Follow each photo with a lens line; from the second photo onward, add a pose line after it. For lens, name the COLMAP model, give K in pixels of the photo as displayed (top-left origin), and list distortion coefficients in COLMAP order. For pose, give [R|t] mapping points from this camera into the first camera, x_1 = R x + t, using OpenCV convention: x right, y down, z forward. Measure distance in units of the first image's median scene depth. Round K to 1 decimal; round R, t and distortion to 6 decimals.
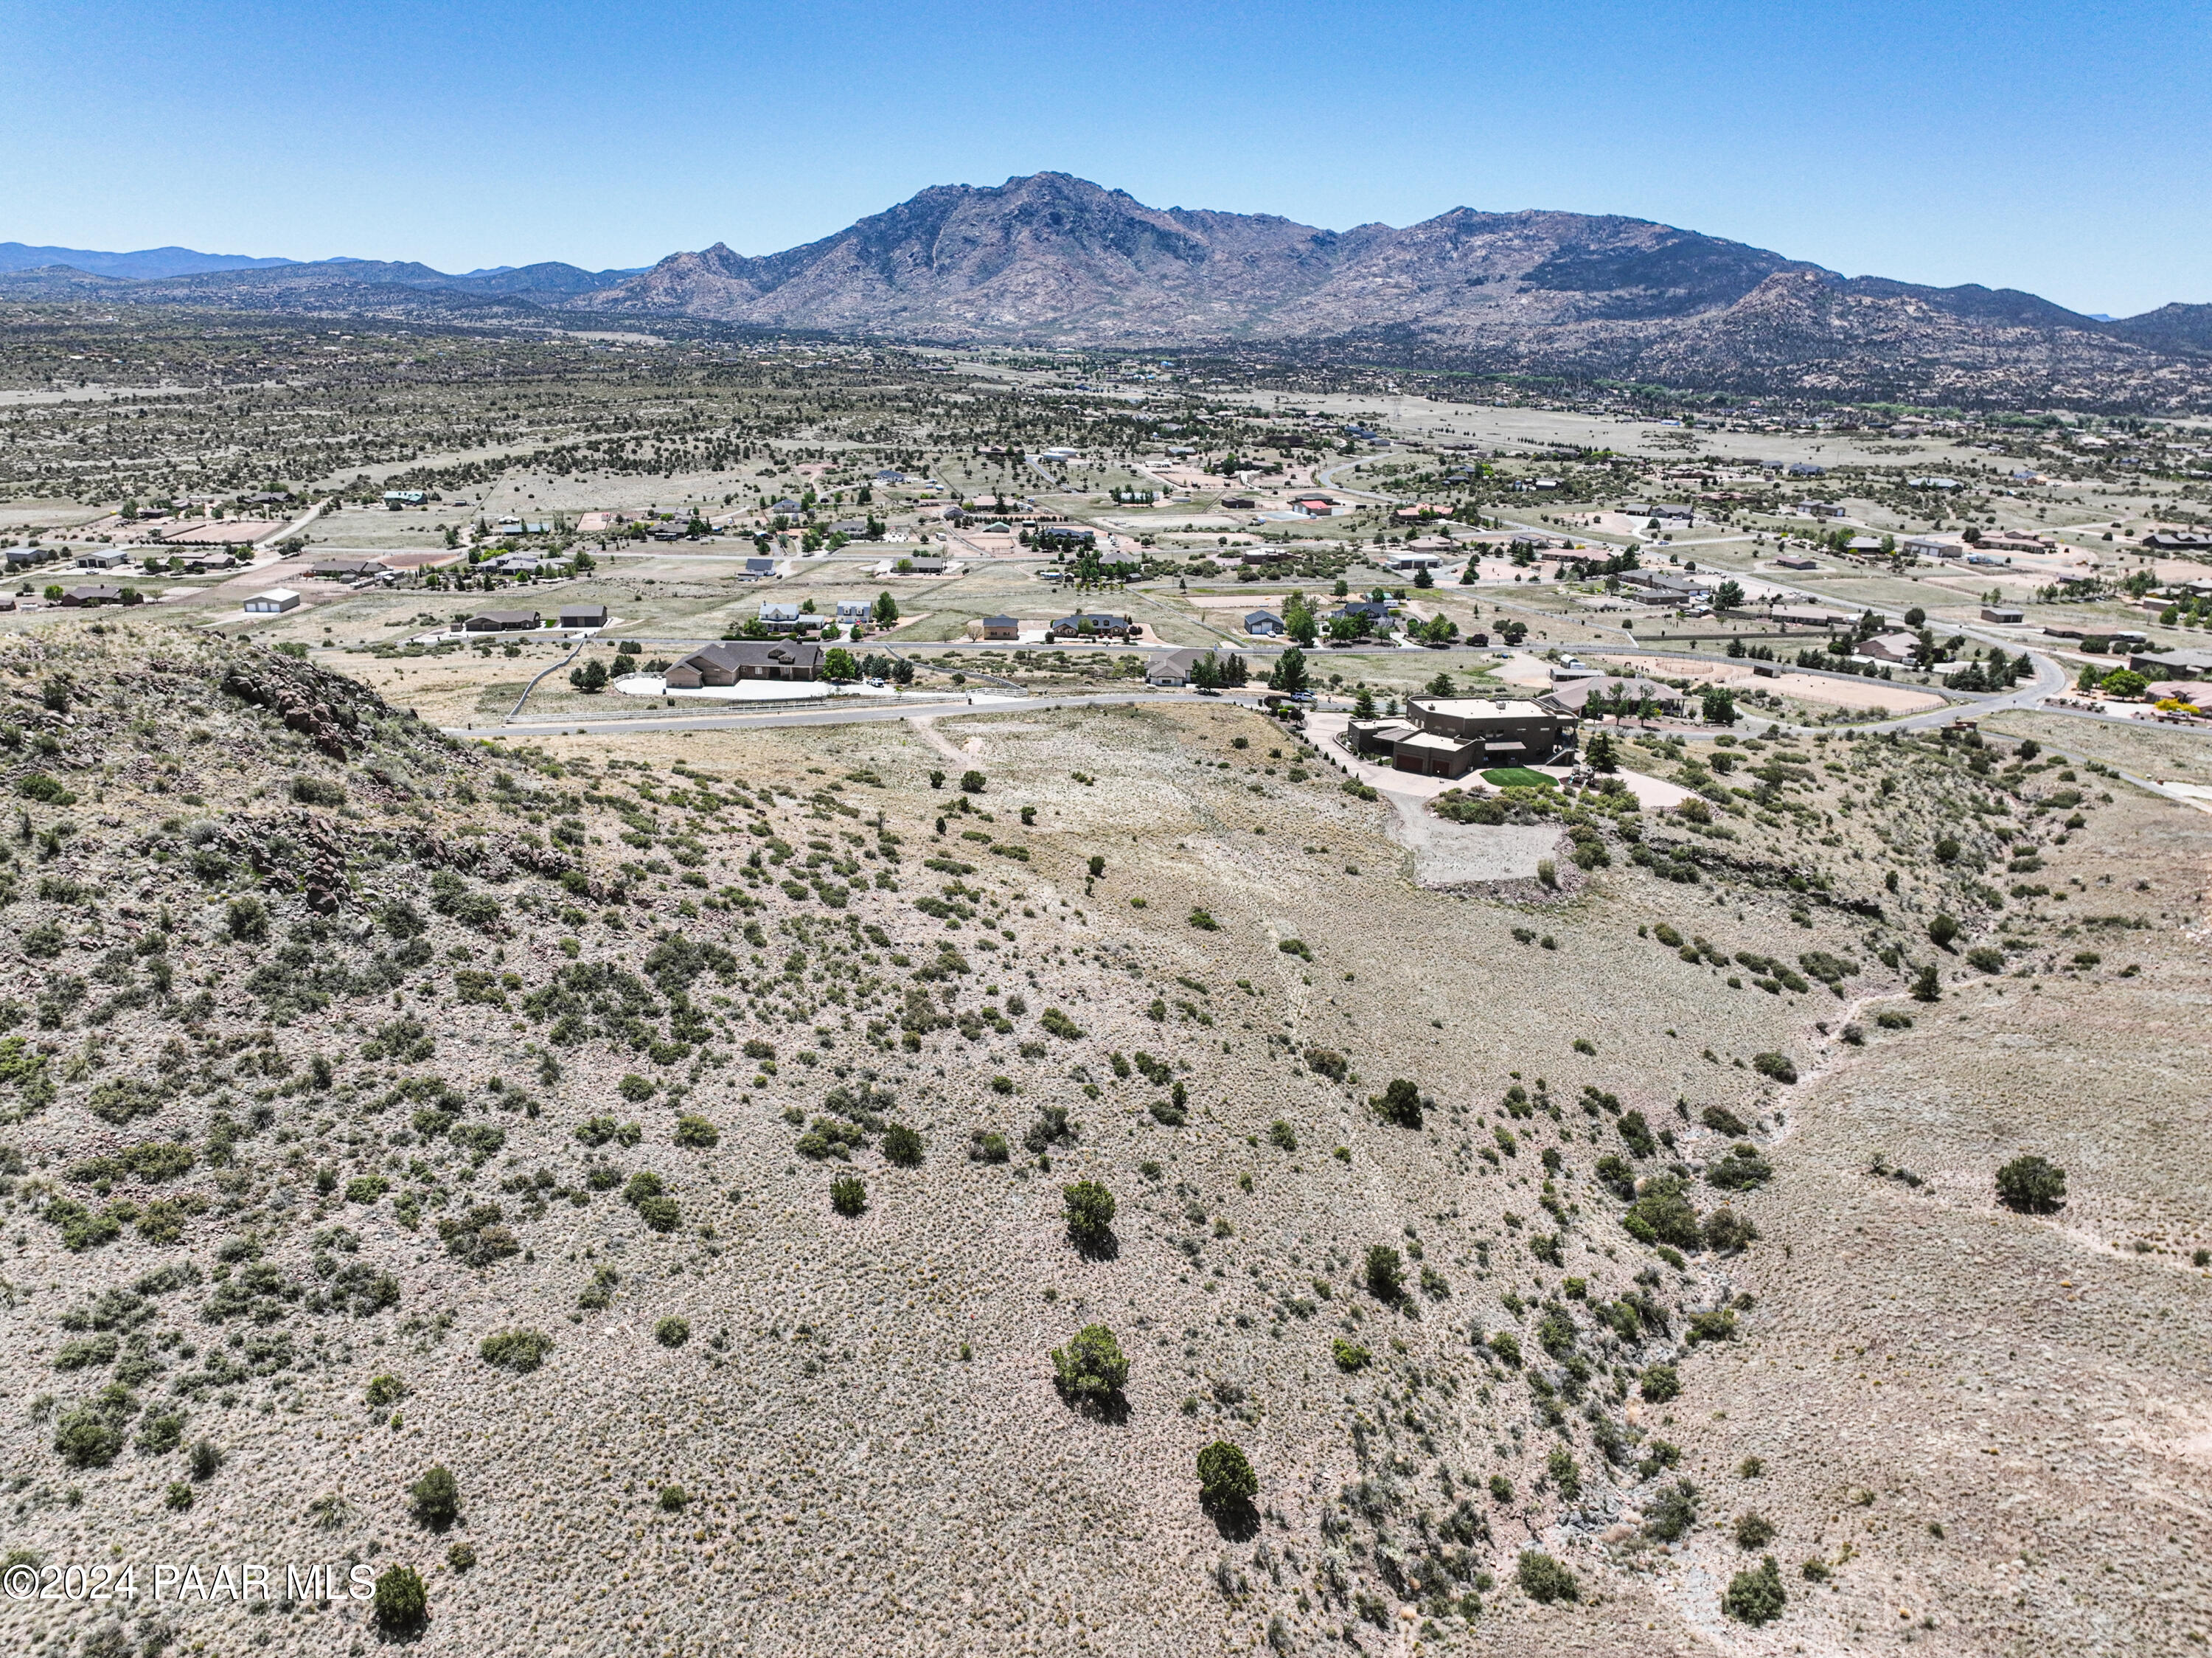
lens RADIAL K [[1556.6, 0, 1107.7], [0, 1556.6, 830.9], [0, 0, 1]] dist [-0.003197, 0.019415]
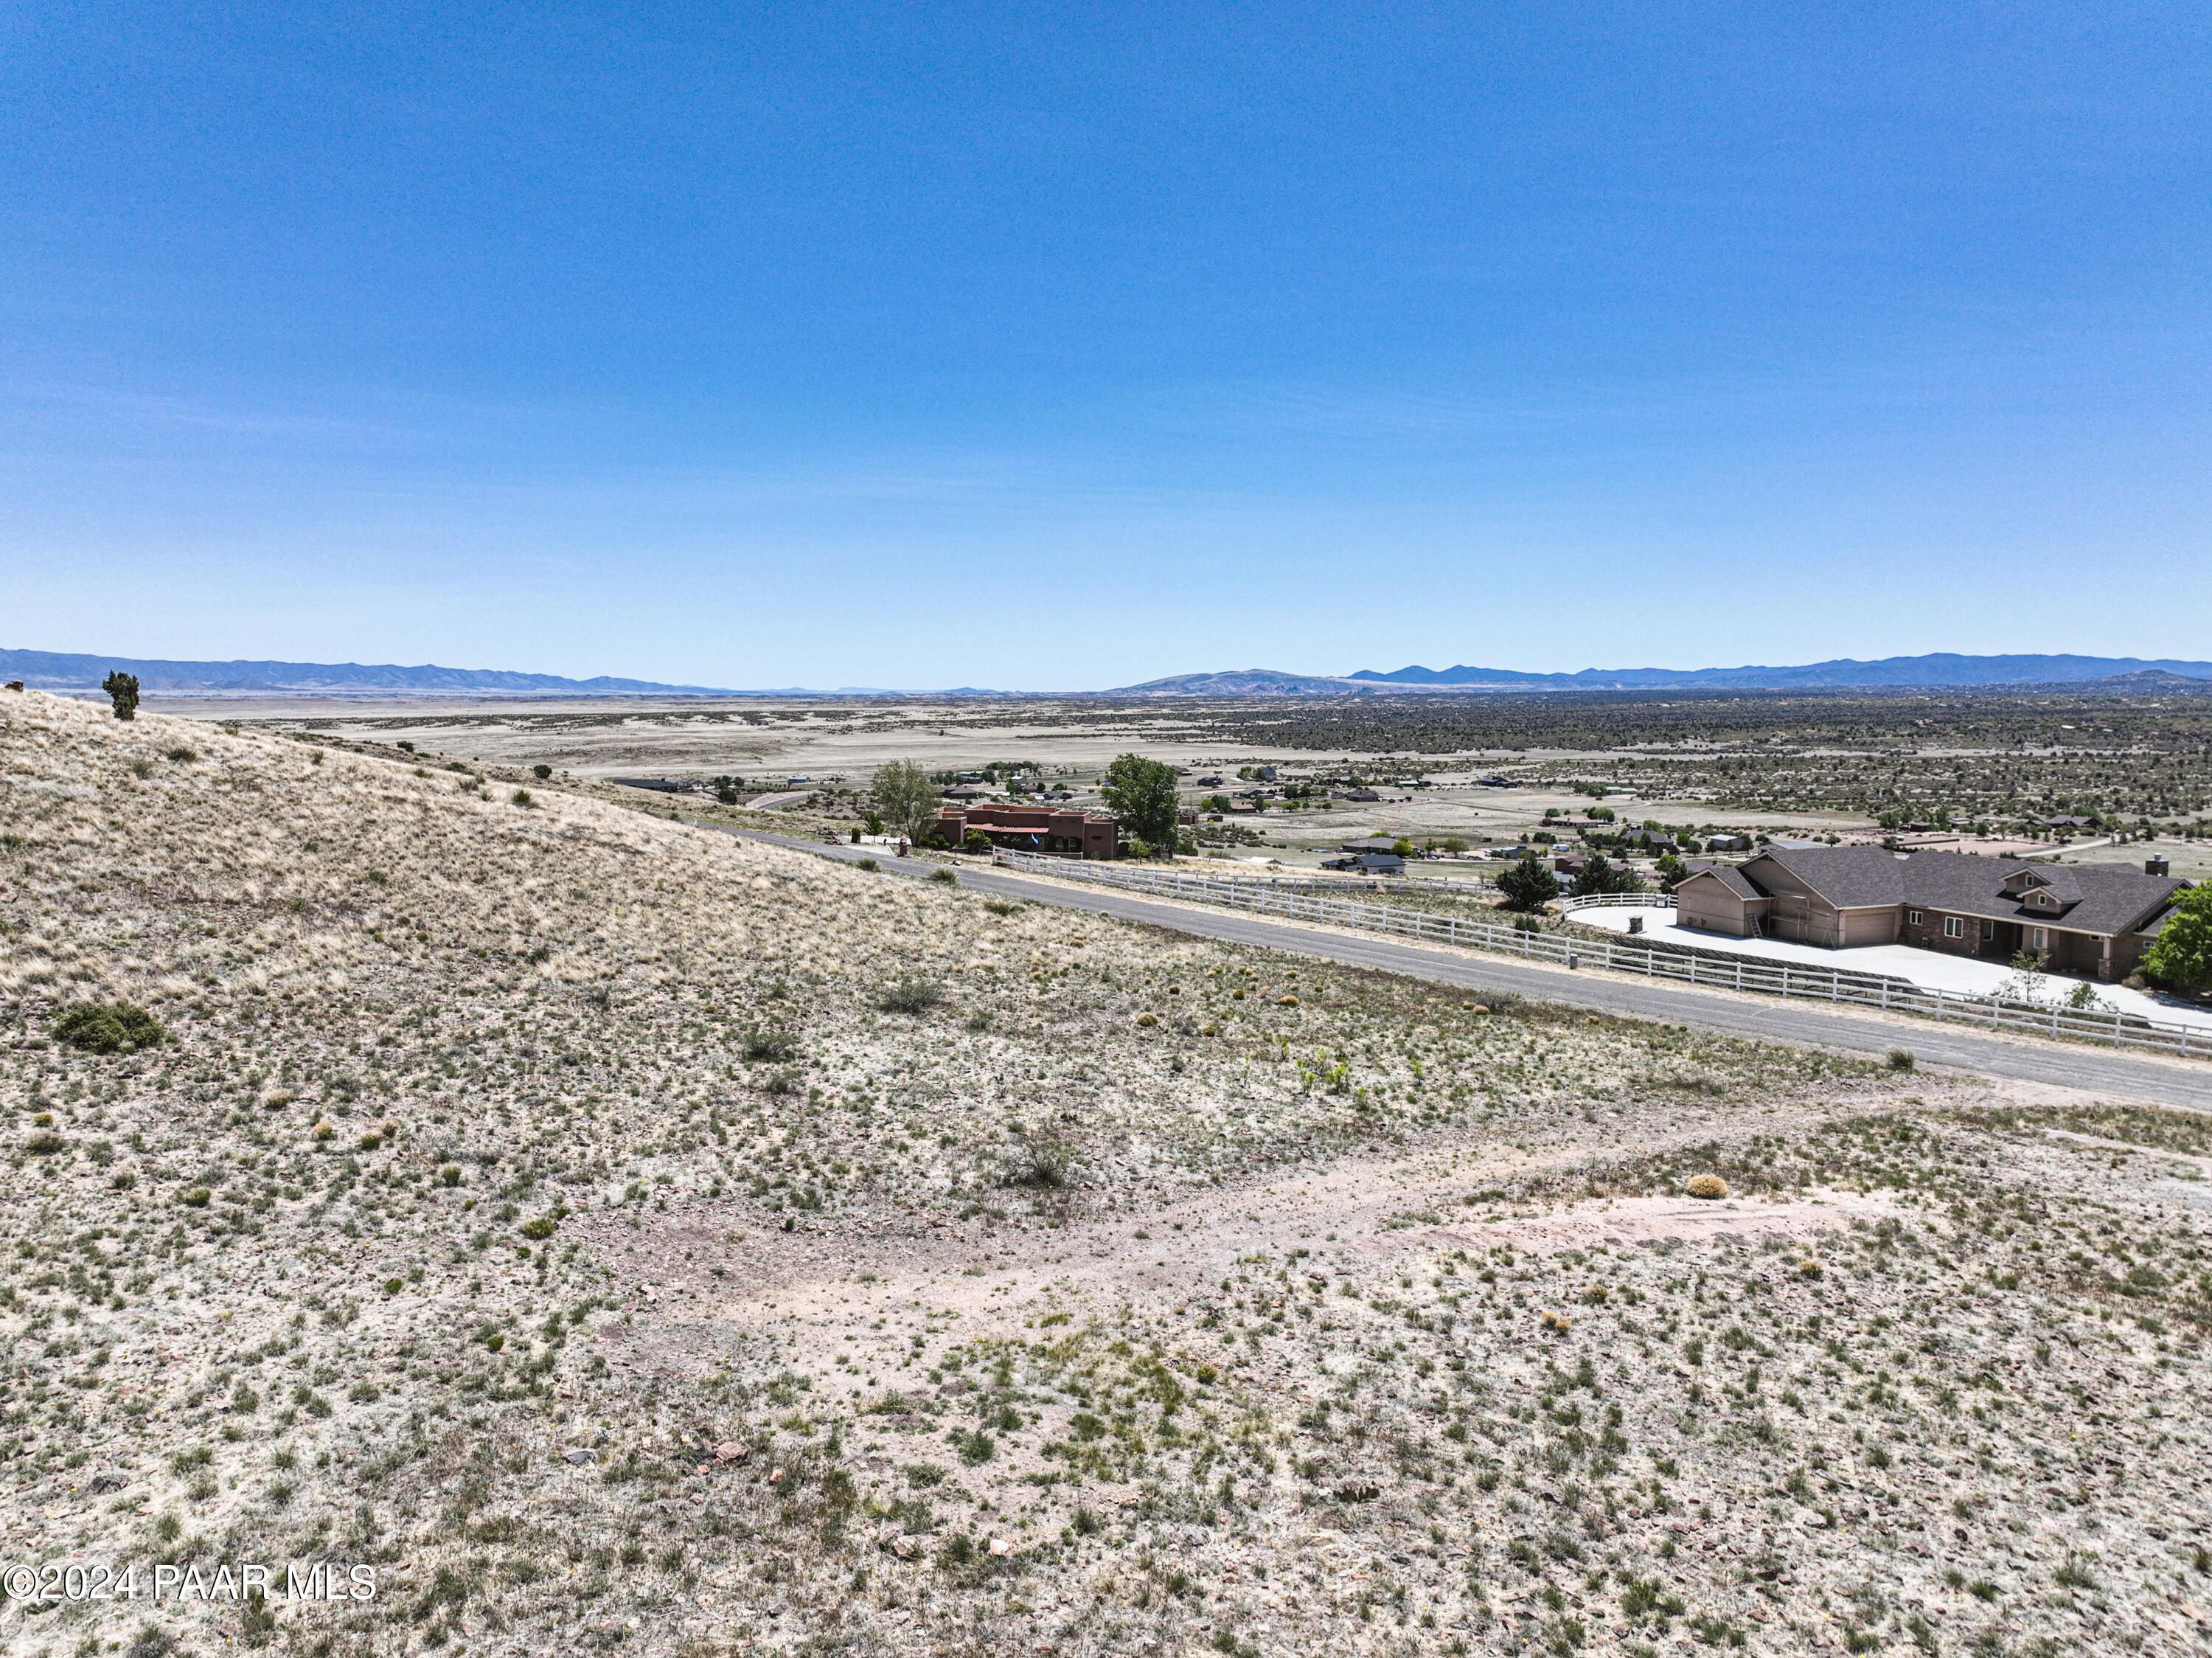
lens RADIAL K [[1555.8, 0, 1107.8], [0, 1555.8, 830.1], [0, 0, 1]] dist [0.002451, 0.008397]
pose [[0.398427, 0.062377, -0.915077, 0.002930], [-0.288434, 0.955590, -0.060447, -0.018439], [0.870668, 0.288023, 0.398724, 0.257222]]
